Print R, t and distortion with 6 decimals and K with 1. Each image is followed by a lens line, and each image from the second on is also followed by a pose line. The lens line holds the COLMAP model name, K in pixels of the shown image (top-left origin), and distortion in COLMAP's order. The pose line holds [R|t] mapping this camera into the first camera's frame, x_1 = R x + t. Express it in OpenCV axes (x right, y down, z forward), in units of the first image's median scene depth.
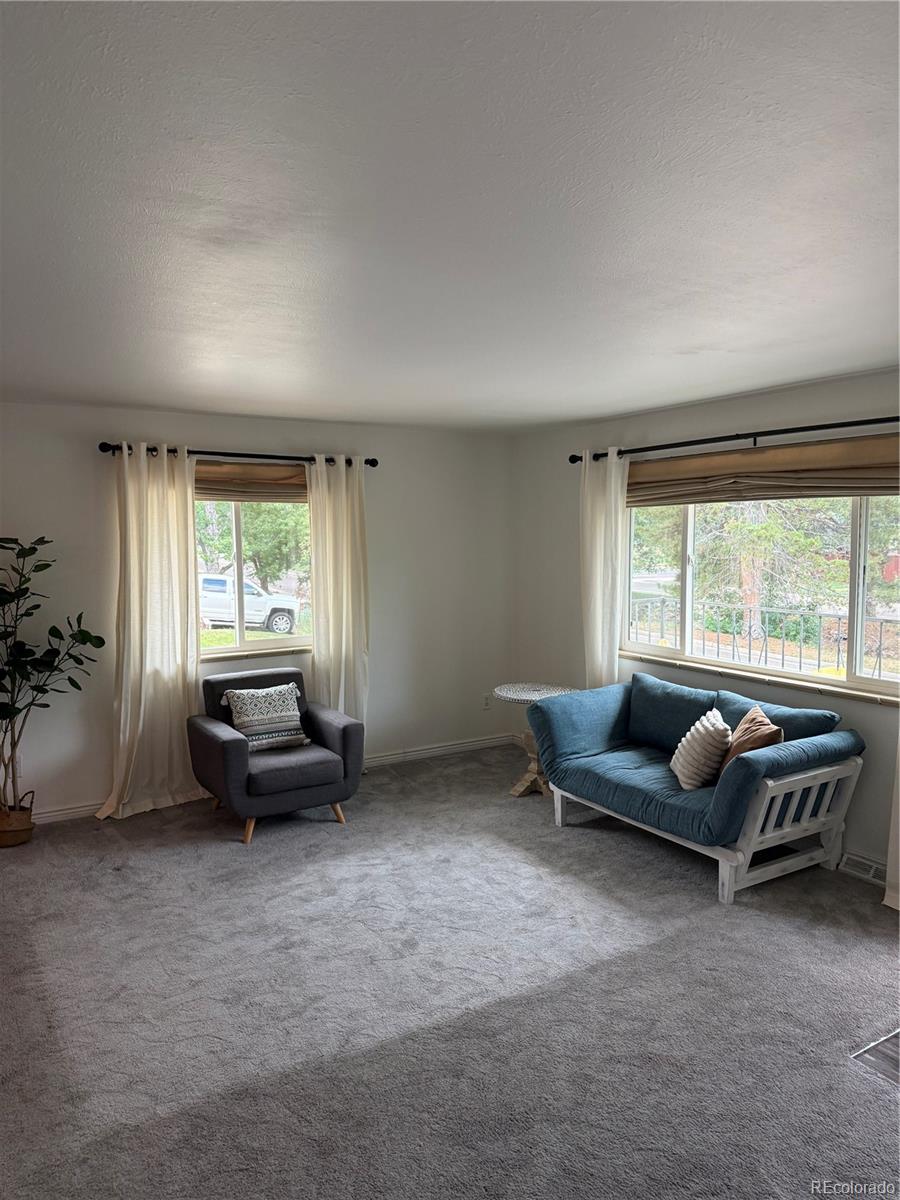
lens RADIAL K [[833.5, 0, 447.2], [0, 833.5, 600.4], [0, 0, 1]] dist [0.106848, -0.137782]
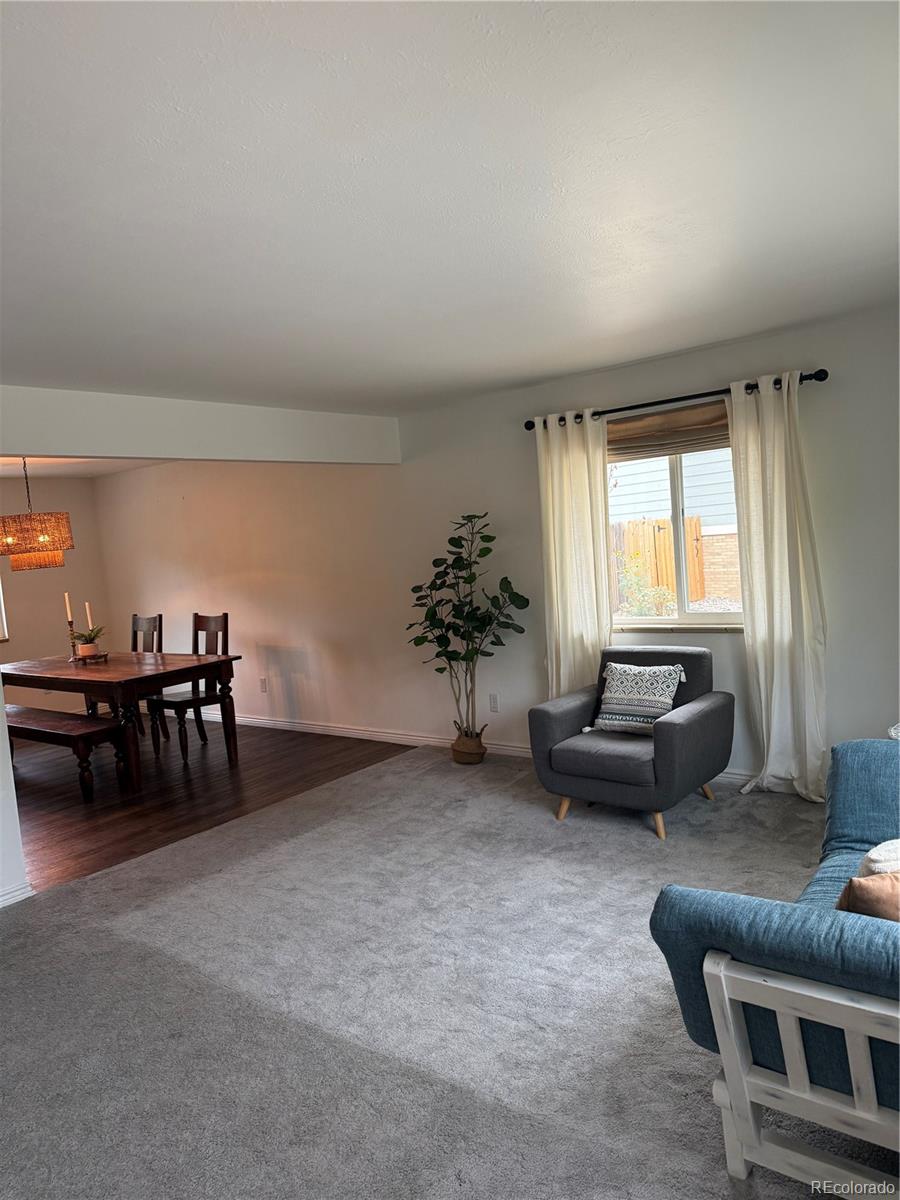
lens RADIAL K [[833.5, 0, 447.2], [0, 833.5, 600.4], [0, 0, 1]] dist [0.106848, -0.137782]
pose [[0.340611, 0.044893, -0.939132, 0.570431], [0.000744, 0.998846, 0.048017, -0.008575], [0.940204, -0.017054, 0.340185, 0.521626]]
